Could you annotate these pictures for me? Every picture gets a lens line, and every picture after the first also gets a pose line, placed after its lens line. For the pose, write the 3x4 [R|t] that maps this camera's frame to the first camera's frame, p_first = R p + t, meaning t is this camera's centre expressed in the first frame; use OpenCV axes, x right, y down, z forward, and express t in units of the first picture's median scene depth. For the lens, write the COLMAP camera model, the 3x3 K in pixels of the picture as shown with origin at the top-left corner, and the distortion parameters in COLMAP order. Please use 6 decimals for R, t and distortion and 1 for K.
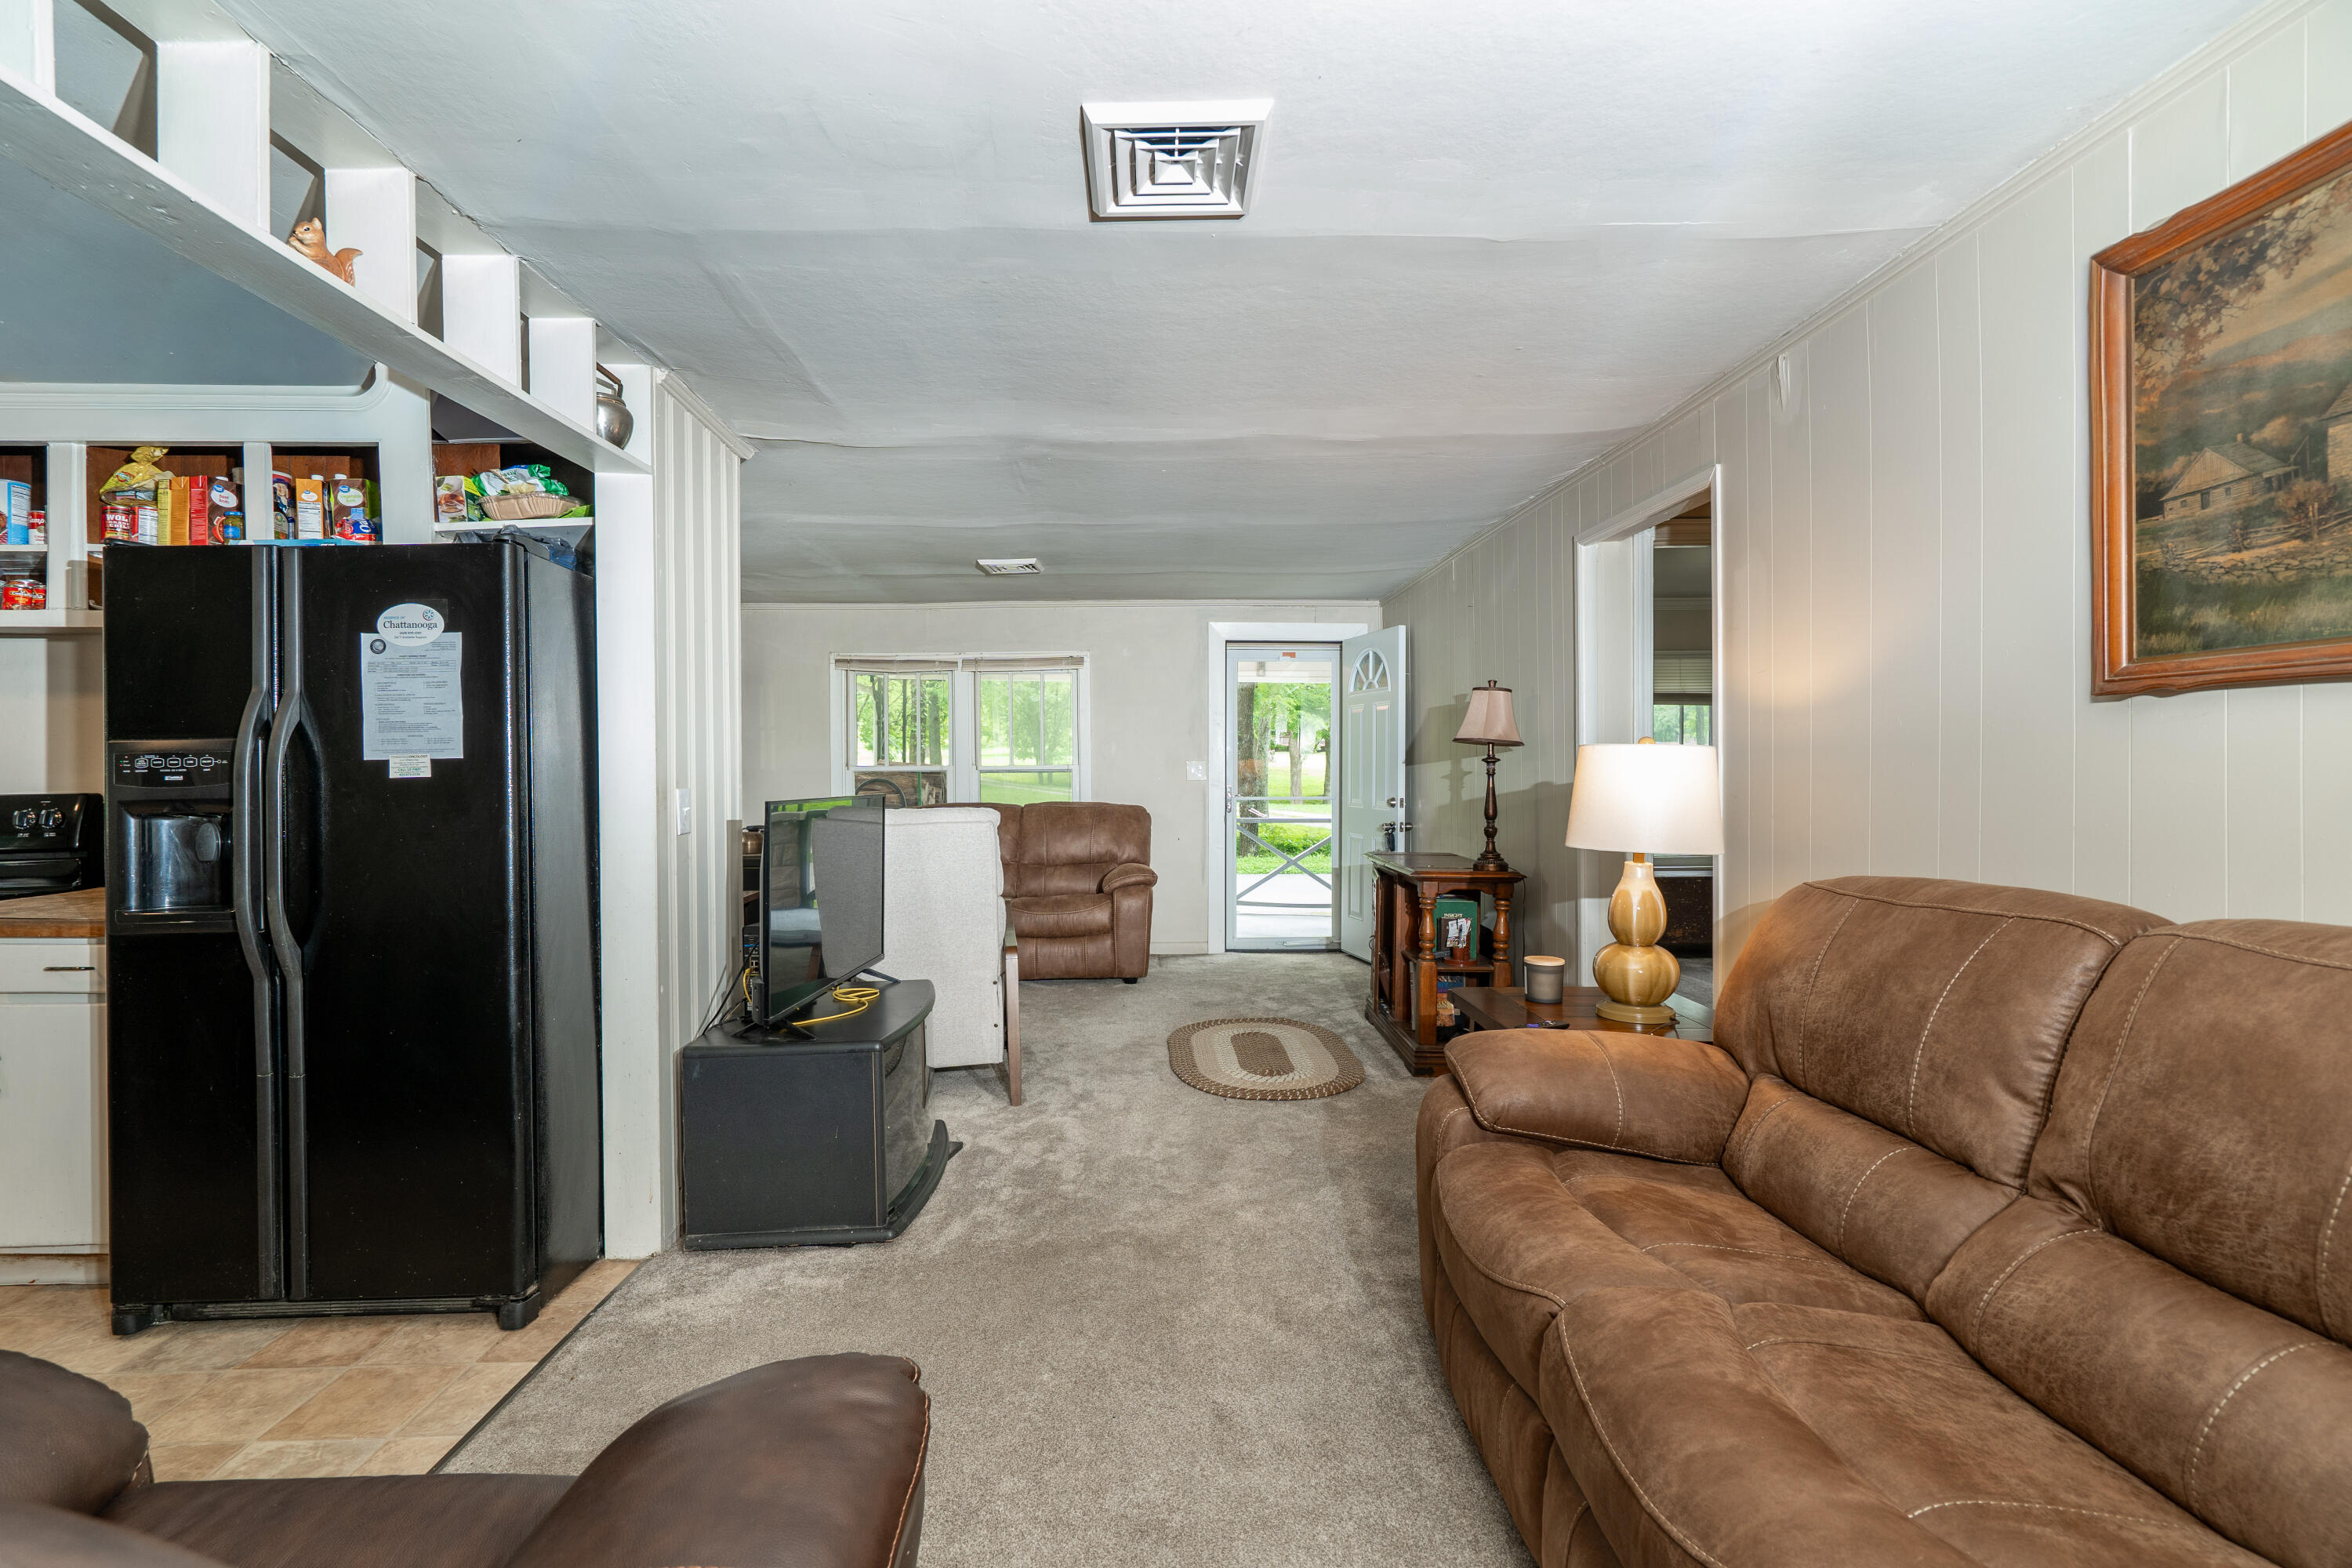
lens RADIAL K [[1069.6, 0, 1176.0], [0, 1069.6, 784.0], [0, 0, 1]] dist [-0.010217, -0.000231]
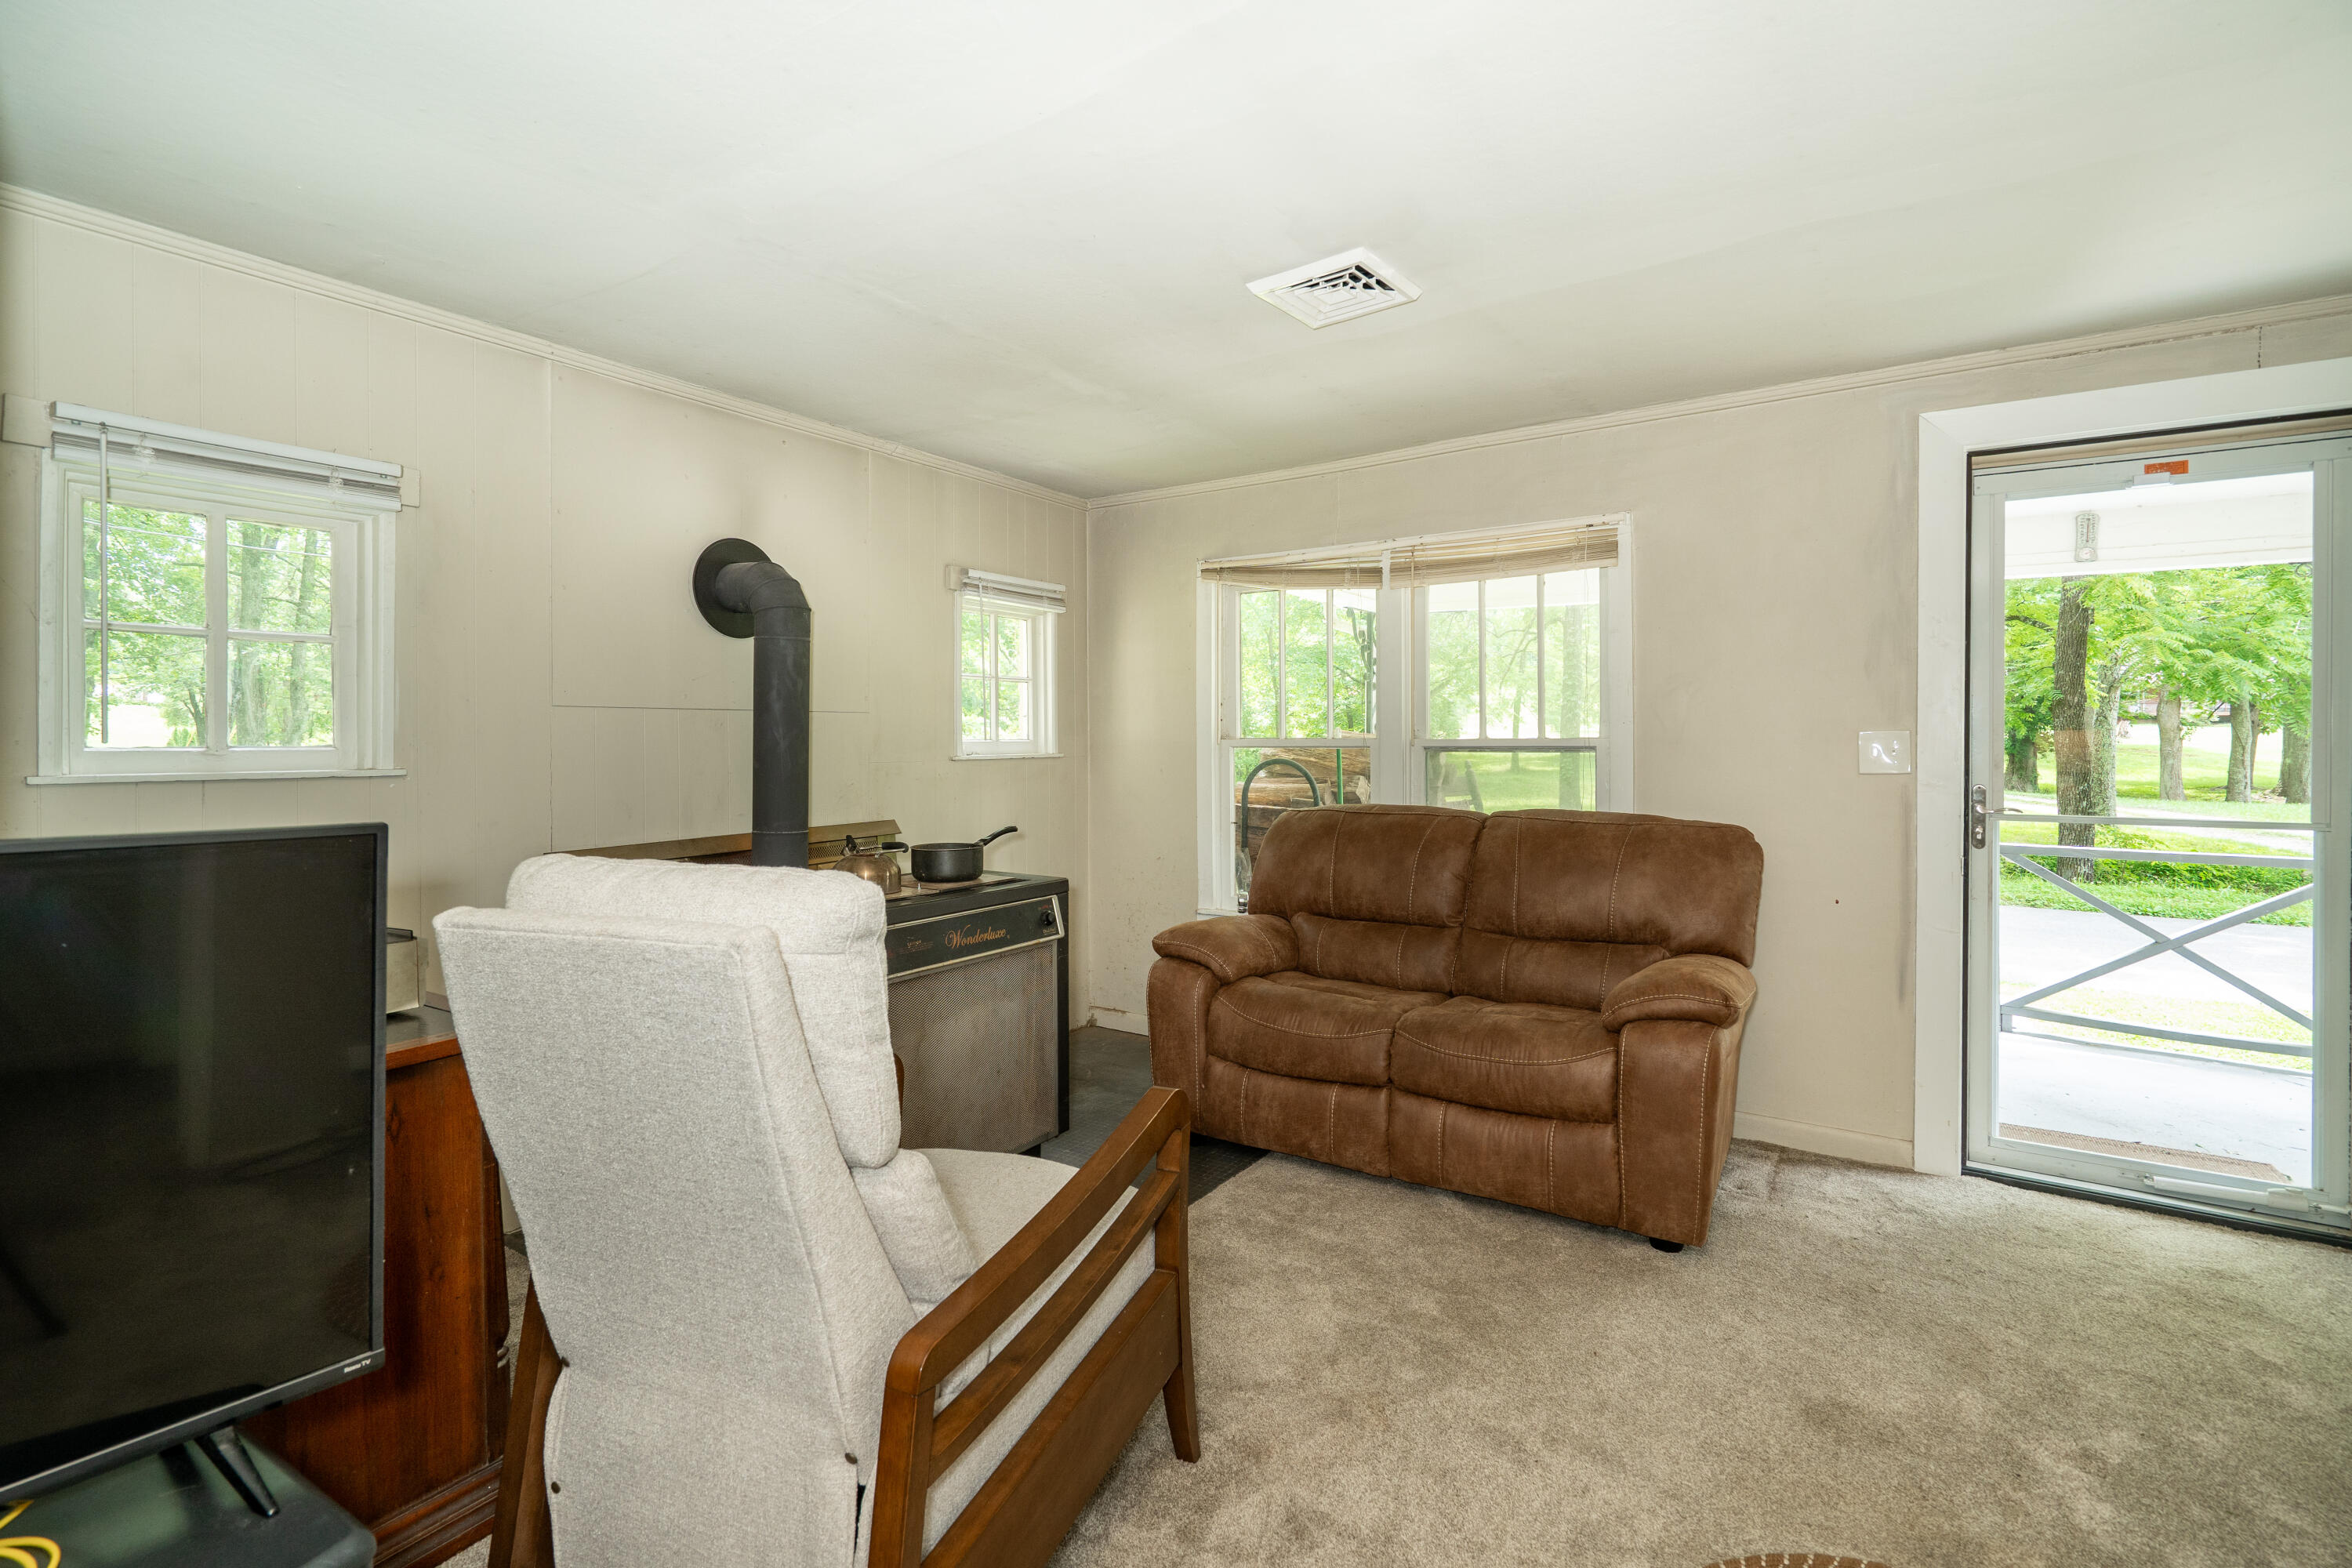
lens RADIAL K [[1090.6, 0, 1166.9], [0, 1090.6, 743.6], [0, 0, 1]] dist [-0.002065, 0.000207]
pose [[0.806251, 0.007866, -0.591521, 0.046061], [-0.015829, 0.999840, -0.008280, -0.007475], [0.591361, 0.016039, 0.806247, 0.449900]]
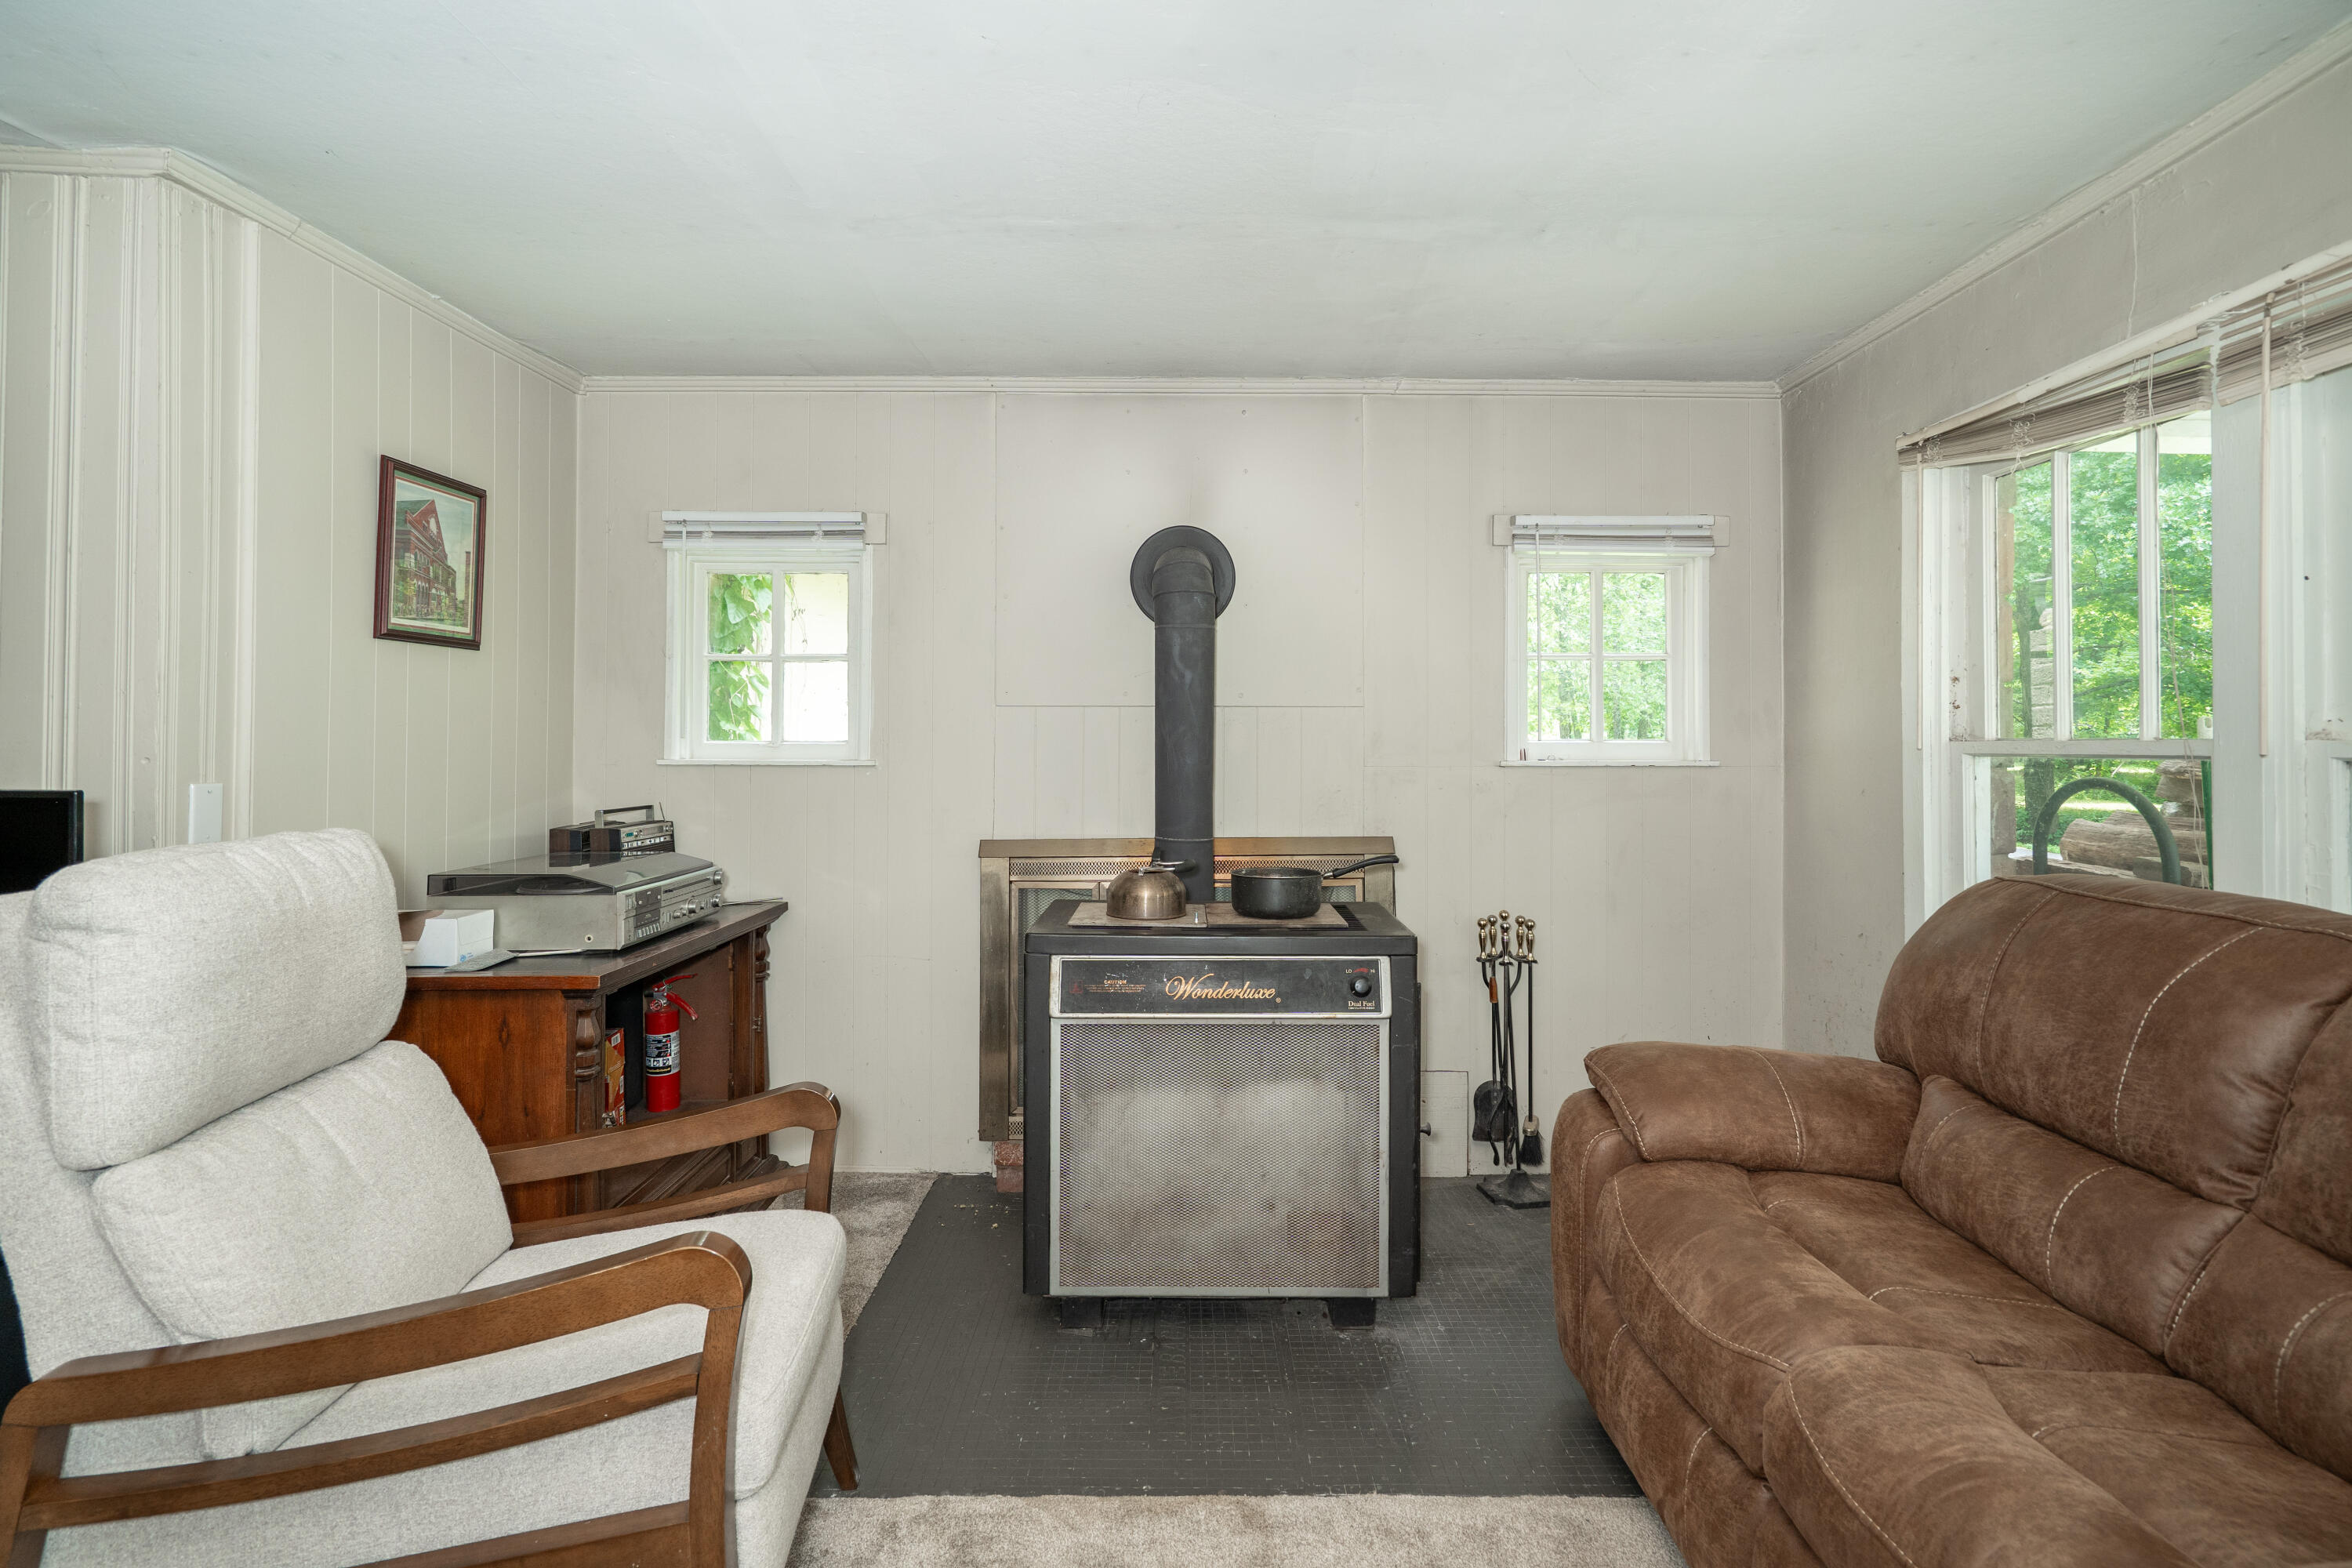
lens RADIAL K [[1118.2, 0, 1196.8], [0, 1118.2, 724.9], [0, 0, 1]] dist [-0.002847, 0.010423]
pose [[-0.036443, -0.007336, -0.999309, 0.074543], [-0.023307, 0.999707, -0.006489, -0.012757], [0.999064, 0.023054, -0.036603, 0.745995]]
